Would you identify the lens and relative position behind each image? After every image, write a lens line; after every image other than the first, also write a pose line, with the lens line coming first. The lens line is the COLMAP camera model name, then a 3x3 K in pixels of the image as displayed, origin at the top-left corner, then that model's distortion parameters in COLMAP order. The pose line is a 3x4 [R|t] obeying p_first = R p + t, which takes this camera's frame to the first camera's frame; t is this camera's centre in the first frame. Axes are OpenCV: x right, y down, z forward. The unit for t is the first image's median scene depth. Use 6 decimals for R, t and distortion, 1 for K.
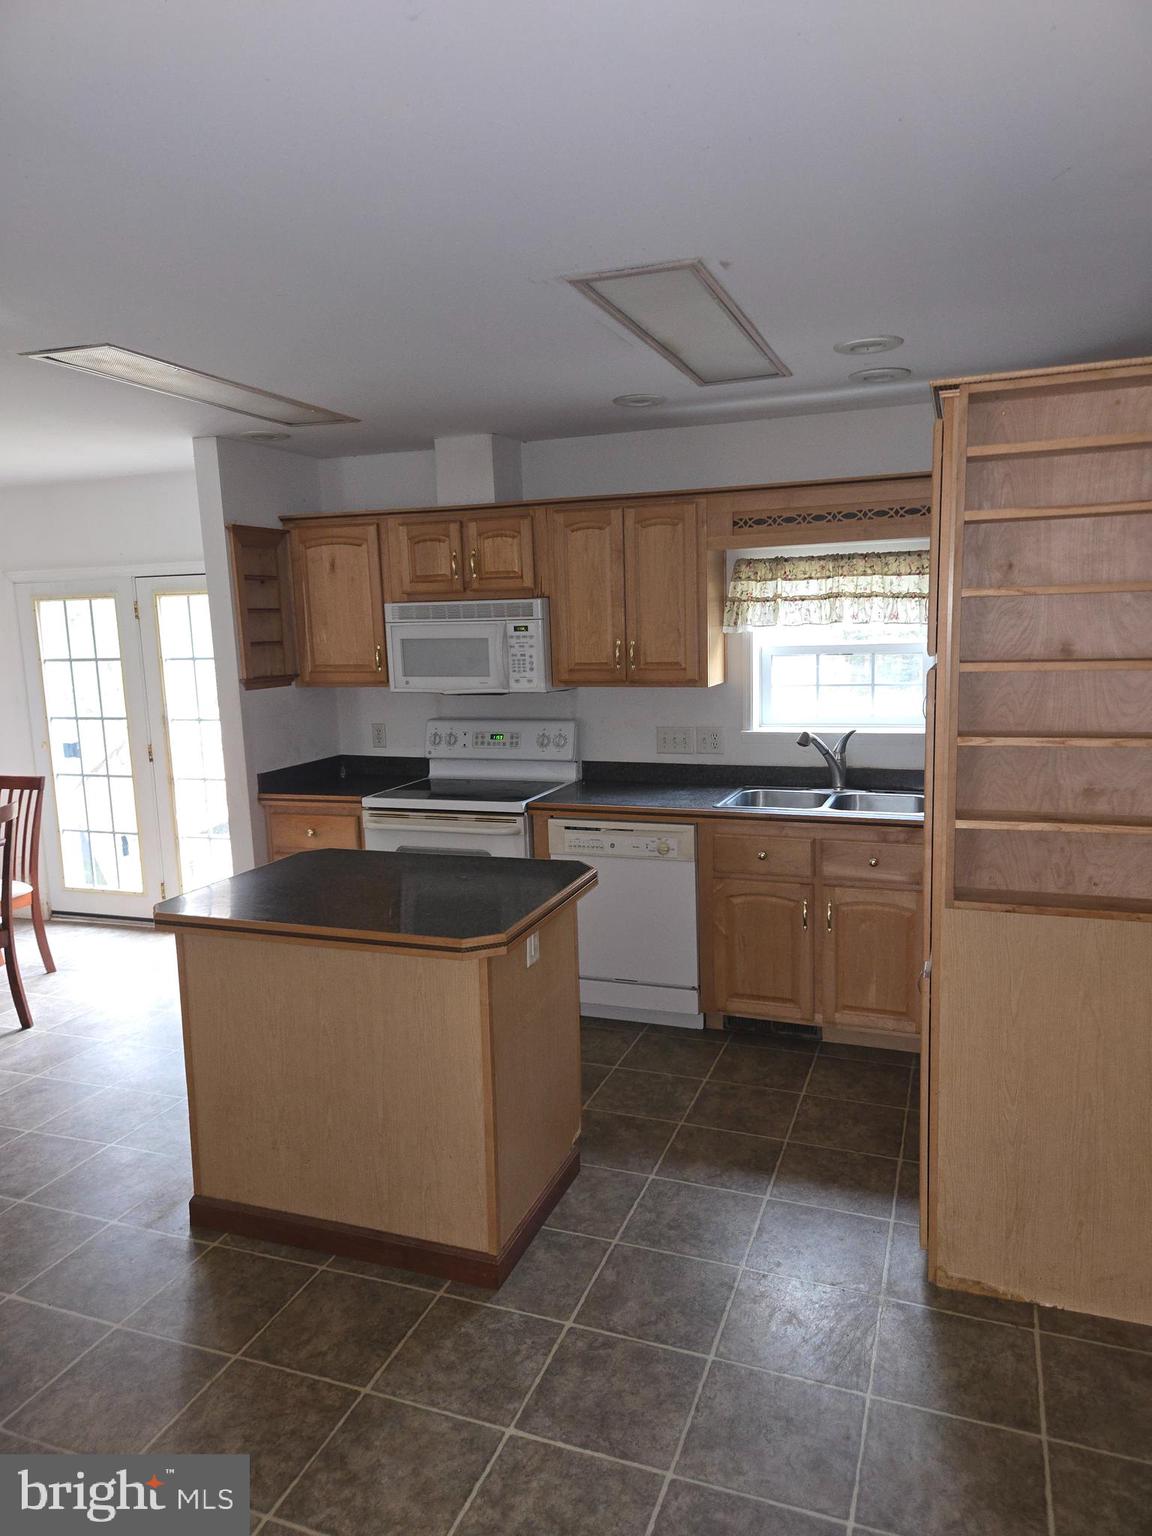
lens RADIAL K [[1027.4, 0, 595.7], [0, 1027.4, 771.2], [0, 0, 1]] dist [0.065665, -0.055053]
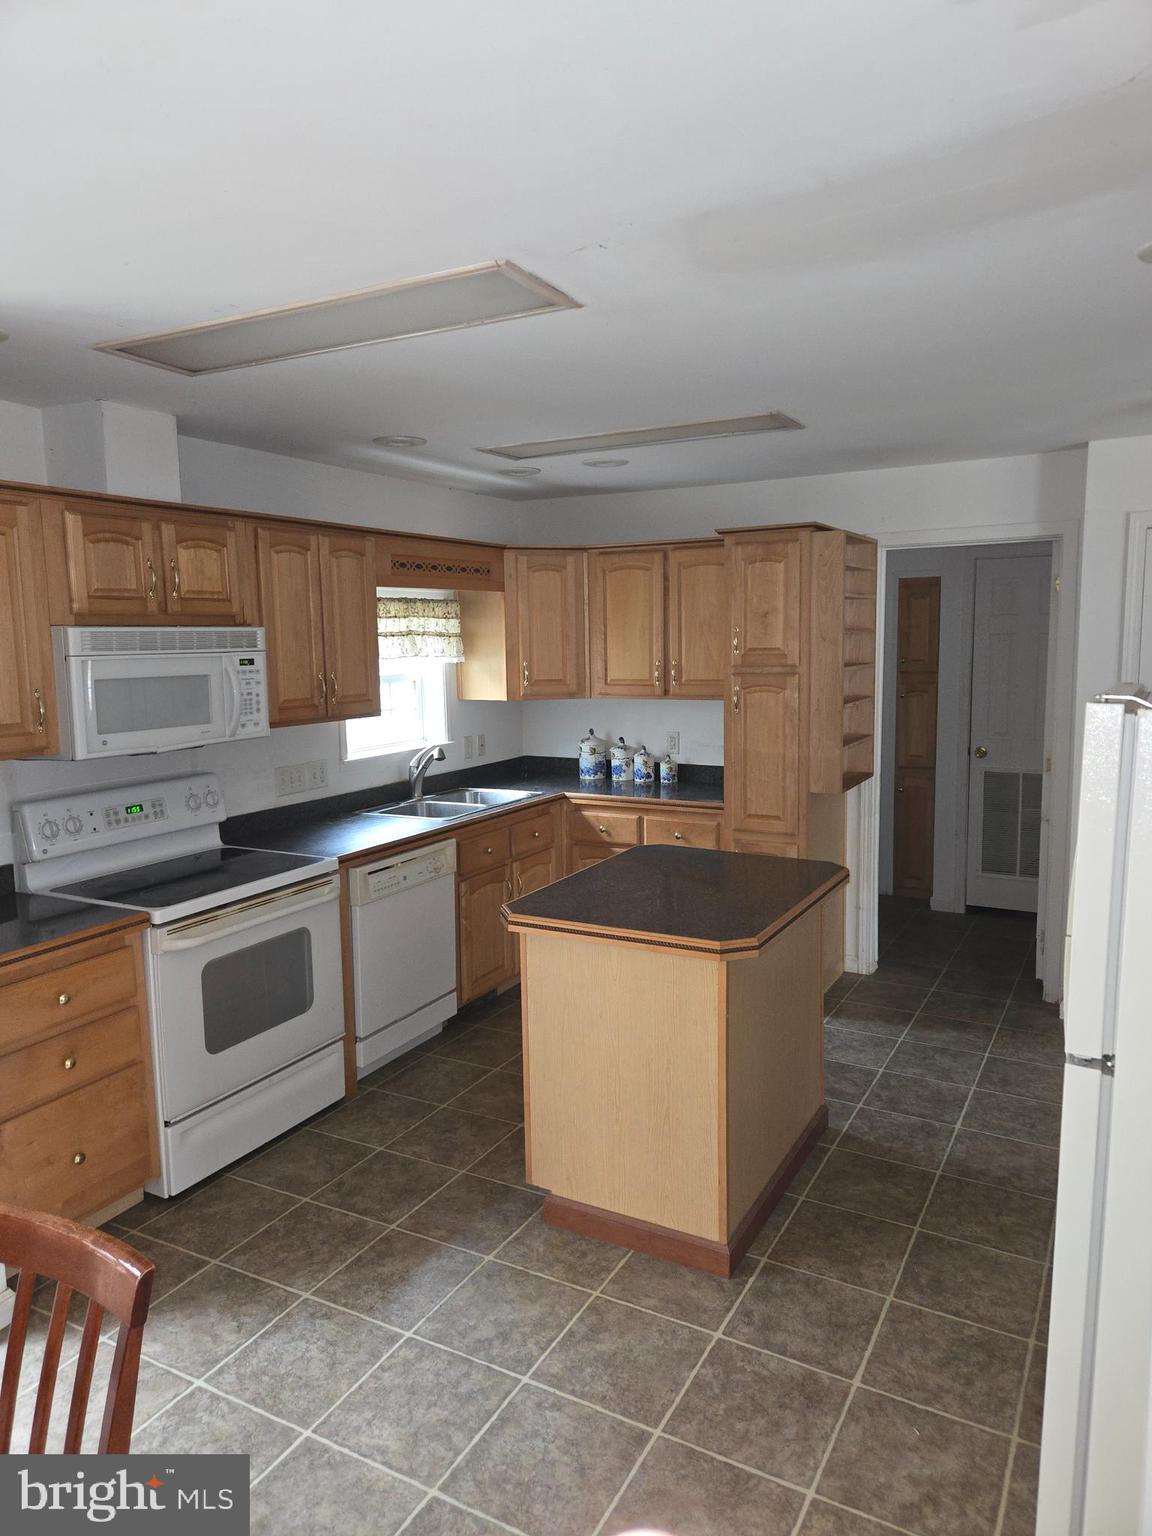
lens RADIAL K [[1027.4, 0, 595.7], [0, 1027.4, 771.2], [0, 0, 1]] dist [0.065665, -0.055053]
pose [[0.142051, -0.107822, 0.983969, -0.870850], [0.159135, 0.983607, 0.084808, -0.079027], [-0.976984, 0.144537, 0.156881, 0.614644]]
